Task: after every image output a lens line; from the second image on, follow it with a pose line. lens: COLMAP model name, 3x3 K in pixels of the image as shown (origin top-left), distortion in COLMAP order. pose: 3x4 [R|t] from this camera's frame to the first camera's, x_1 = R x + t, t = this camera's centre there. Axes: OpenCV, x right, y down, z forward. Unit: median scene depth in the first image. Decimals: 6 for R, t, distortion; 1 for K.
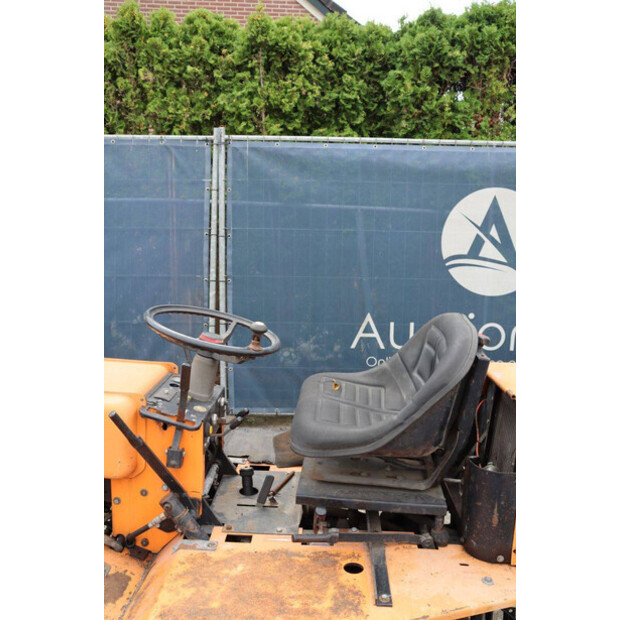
lens RADIAL K [[597.0, 0, 310.0], [0, 597.0, 310.0], [0, 0, 1]] dist [-0.095935, 0.137640]
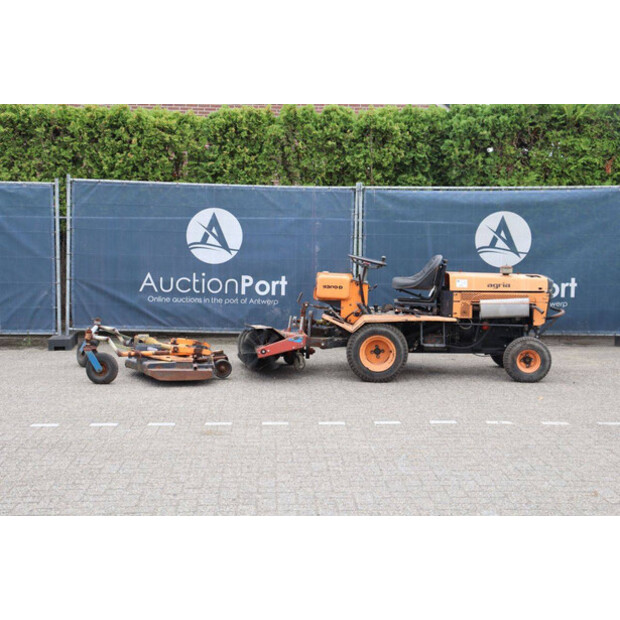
lens RADIAL K [[887.9, 0, 310.0], [0, 887.9, 310.0], [0, 0, 1]] dist [0.078415, 0.062455]
pose [[0.999941, -0.010050, 0.004215, -0.273715], [0.010298, 0.997908, -0.063824, 0.241393], [-0.003565, 0.063863, 0.997952, -1.548386]]
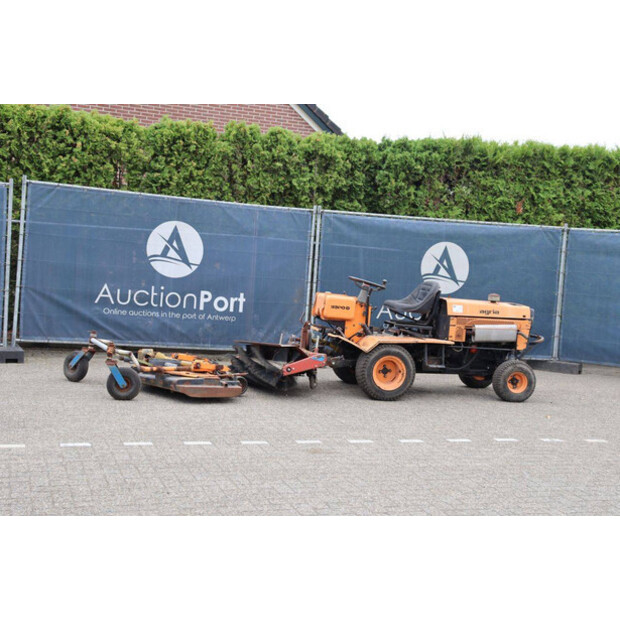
lens RADIAL K [[887.9, 0, 310.0], [0, 887.9, 310.0], [0, 0, 1]] dist [0.078415, 0.062455]
pose [[0.958091, 0.026935, 0.285195, -0.846028], [-0.003993, 0.996729, -0.080719, 0.235499], [-0.286436, 0.076197, 0.955065, -1.511204]]
